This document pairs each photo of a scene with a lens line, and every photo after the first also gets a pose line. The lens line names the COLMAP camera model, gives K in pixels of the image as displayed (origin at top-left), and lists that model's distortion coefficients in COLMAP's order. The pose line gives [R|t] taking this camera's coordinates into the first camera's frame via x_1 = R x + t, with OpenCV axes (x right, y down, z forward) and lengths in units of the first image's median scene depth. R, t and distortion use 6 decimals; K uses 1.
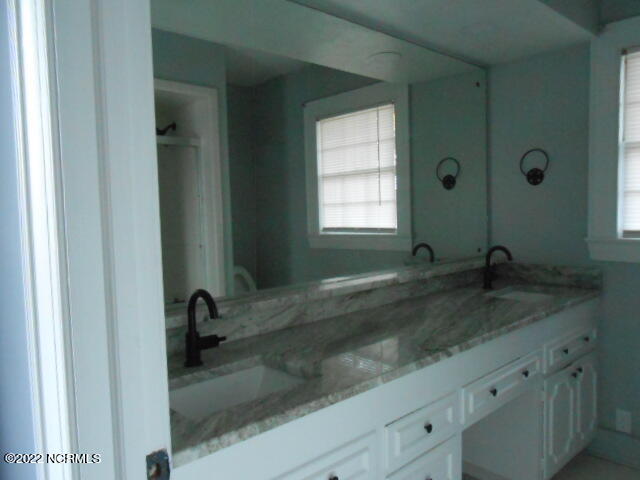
lens RADIAL K [[502.9, 0, 320.0], [0, 502.9, 240.0], [0, 0, 1]] dist [-0.030521, 0.045779]
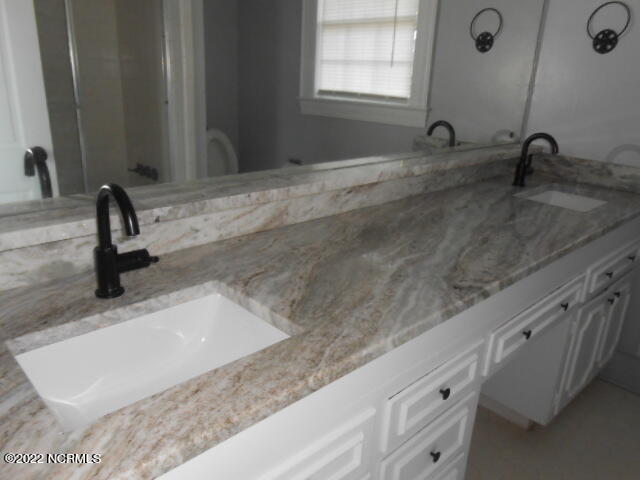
lens RADIAL K [[502.9, 0, 320.0], [0, 502.9, 240.0], [0, 0, 1]] dist [-0.030521, 0.045779]
pose [[0.997329, 0.066813, 0.029514, 0.000624], [-0.072245, 0.961852, 0.263860, -0.009820], [-0.010759, -0.265287, 0.964109, 0.256128]]
